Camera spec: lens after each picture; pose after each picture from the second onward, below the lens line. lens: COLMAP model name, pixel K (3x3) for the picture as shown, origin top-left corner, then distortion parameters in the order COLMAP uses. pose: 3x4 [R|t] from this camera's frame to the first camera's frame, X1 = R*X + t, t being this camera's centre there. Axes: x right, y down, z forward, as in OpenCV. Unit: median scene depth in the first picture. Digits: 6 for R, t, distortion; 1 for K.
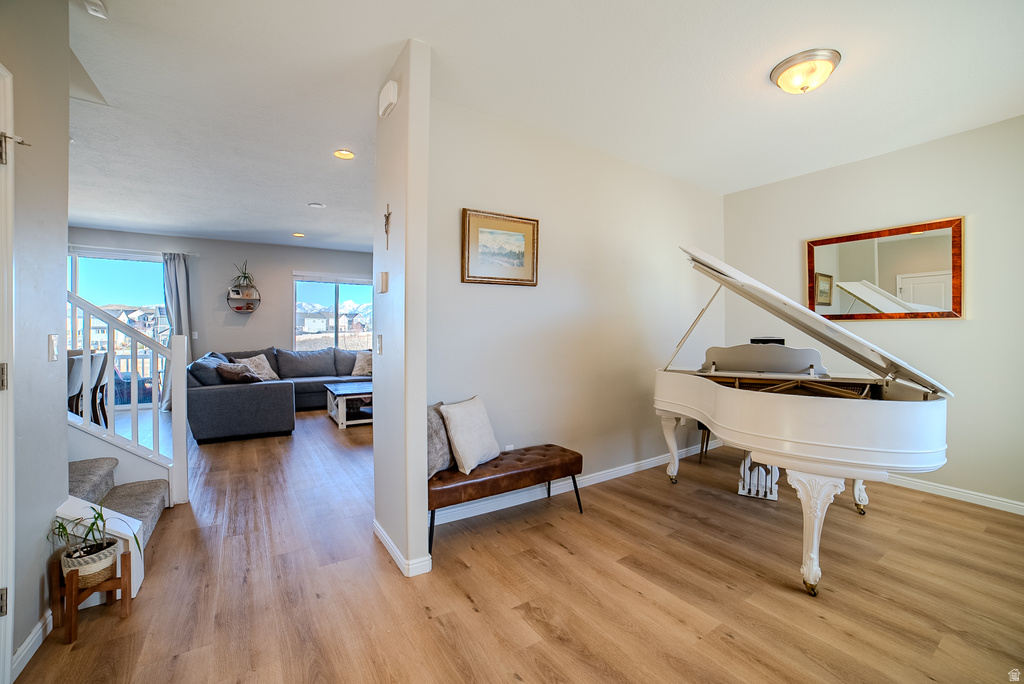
lens RADIAL K [[420.6, 0, 526.0], [0, 420.6, 327.8], [0, 0, 1]] dist [-0.058085, 0.001259]
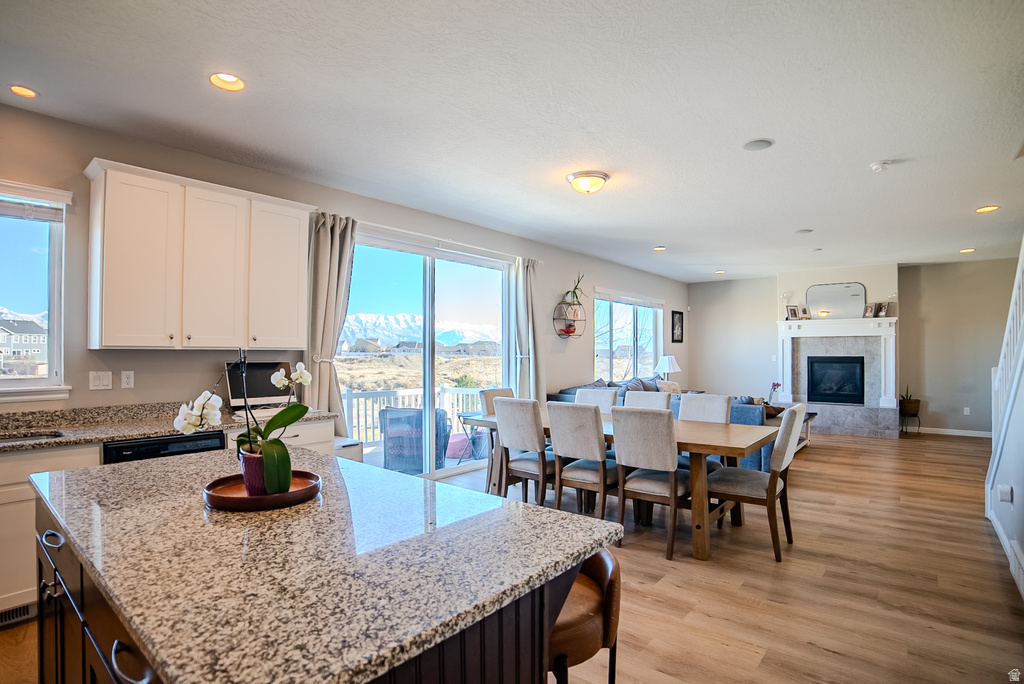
lens RADIAL K [[508.8, 0, 538.6], [0, 508.8, 345.9], [0, 0, 1]] dist [-0.080291, 0.005033]
pose [[0.945872, 0.000373, 0.324539, -1.096421], [0.001100, 0.999990, -0.004357, -0.015143], [-0.324538, 0.004478, 0.945862, 0.067591]]
